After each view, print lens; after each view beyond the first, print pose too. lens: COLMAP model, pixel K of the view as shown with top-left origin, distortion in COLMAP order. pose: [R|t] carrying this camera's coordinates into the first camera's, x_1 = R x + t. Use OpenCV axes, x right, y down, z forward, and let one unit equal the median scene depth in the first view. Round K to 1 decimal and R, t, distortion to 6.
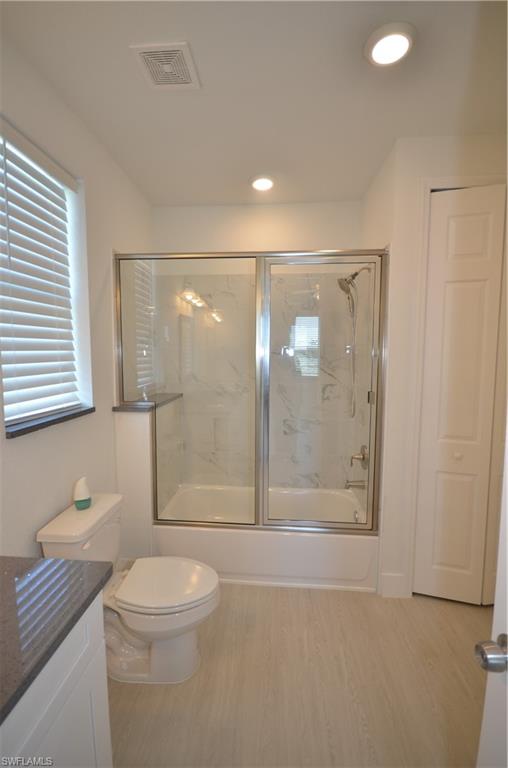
lens RADIAL K [[335.3, 0, 252.5], [0, 335.3, 382.0], [0, 0, 1]] dist [0.004032, -0.009823]
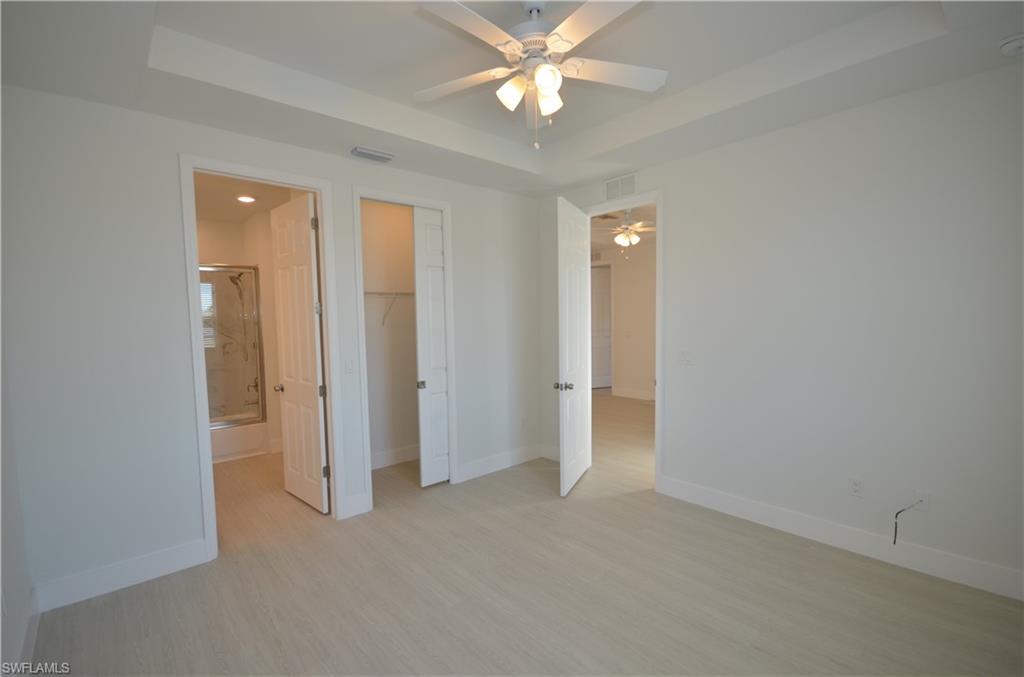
lens RADIAL K [[447.1, 0, 507.6], [0, 447.1, 333.9], [0, 0, 1]] dist [0.004032, -0.009823]
pose [[0.699375, -0.057095, 0.712471, -0.351170], [0.088574, 0.996044, -0.007127, 0.103679], [-0.709246, 0.068091, 0.701665, -1.419704]]
